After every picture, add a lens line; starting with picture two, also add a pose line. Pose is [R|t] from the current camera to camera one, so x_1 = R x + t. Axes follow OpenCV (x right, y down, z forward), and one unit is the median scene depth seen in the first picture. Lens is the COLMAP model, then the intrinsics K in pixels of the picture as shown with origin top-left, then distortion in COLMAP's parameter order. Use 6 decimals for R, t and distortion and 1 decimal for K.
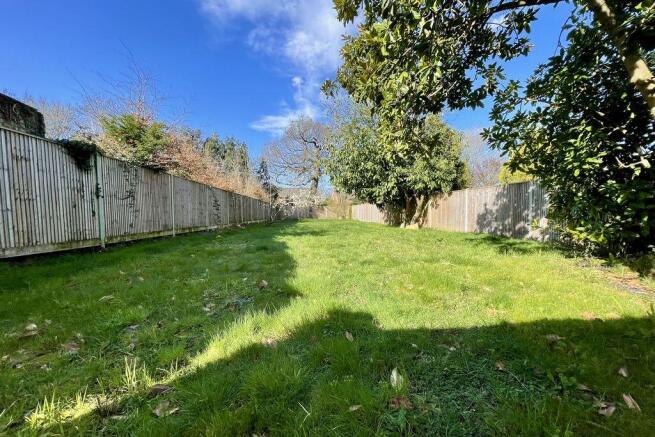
lens RADIAL K [[268.0, 0, 329.1], [0, 268.0, 220.2], [0, 0, 1]] dist [-0.001191, -0.000032]
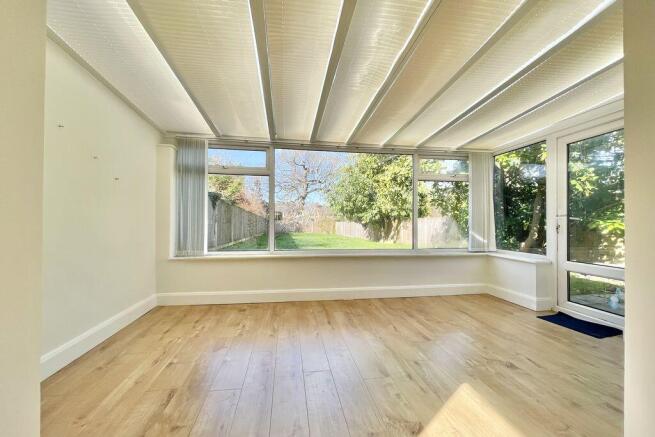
lens RADIAL K [[268.0, 0, 327.7], [0, 268.0, 221.3], [0, 0, 1]] dist [-0.001191, -0.000032]
pose [[0.995844, 0.026177, 0.087230, -0.128859], [-0.022362, 0.998762, -0.044432, -0.015072], [-0.088285, 0.042296, 0.995197, -0.350832]]
